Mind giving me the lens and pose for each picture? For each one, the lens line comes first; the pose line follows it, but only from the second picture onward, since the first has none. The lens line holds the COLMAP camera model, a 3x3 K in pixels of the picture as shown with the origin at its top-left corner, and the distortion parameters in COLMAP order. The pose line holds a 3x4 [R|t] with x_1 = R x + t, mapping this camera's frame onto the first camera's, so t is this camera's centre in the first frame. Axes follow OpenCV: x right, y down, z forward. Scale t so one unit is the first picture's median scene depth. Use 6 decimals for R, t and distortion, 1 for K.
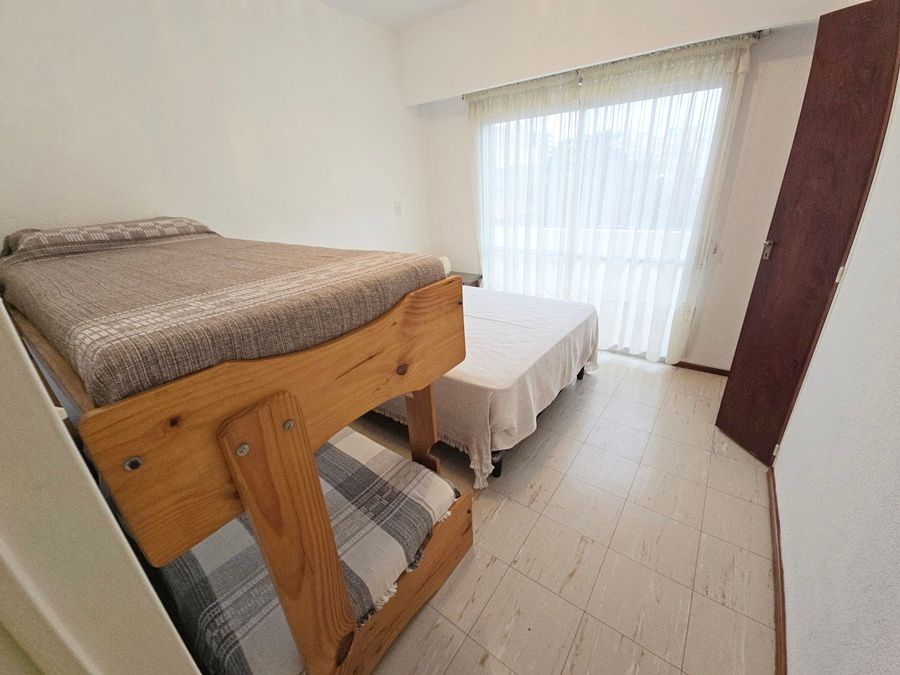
lens RADIAL K [[364.7, 0, 454.6], [0, 364.7, 335.9], [0, 0, 1]] dist [0.011774, -0.008585]
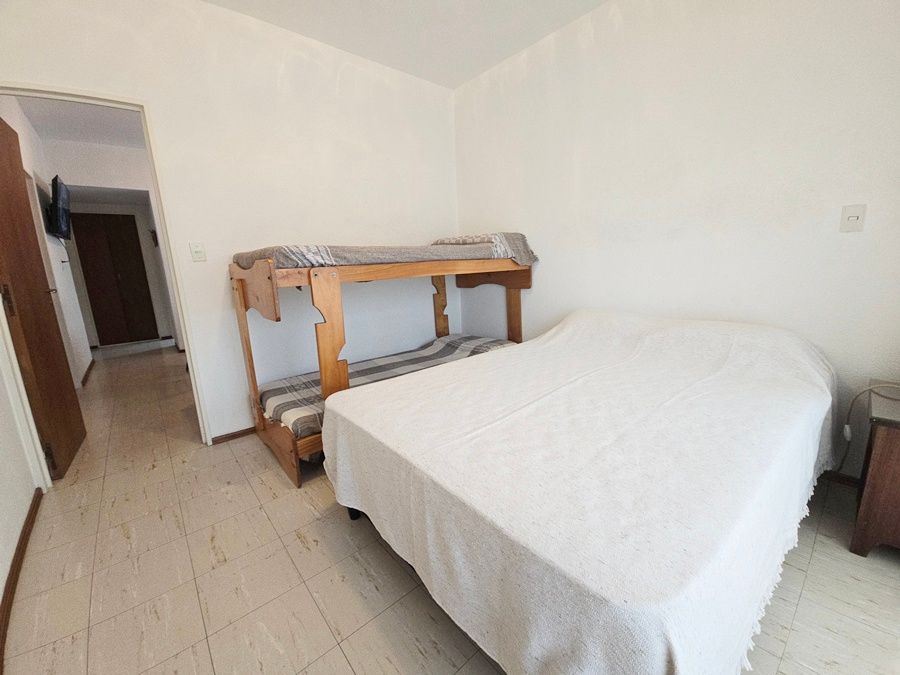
lens RADIAL K [[364.7, 0, 454.6], [0, 364.7, 335.9], [0, 0, 1]] dist [0.011774, -0.008585]
pose [[-0.220828, 0.245350, -0.943948, 0.834744], [-0.328419, 0.892614, 0.308838, -0.372024], [0.918355, 0.378211, -0.116537, 1.251534]]
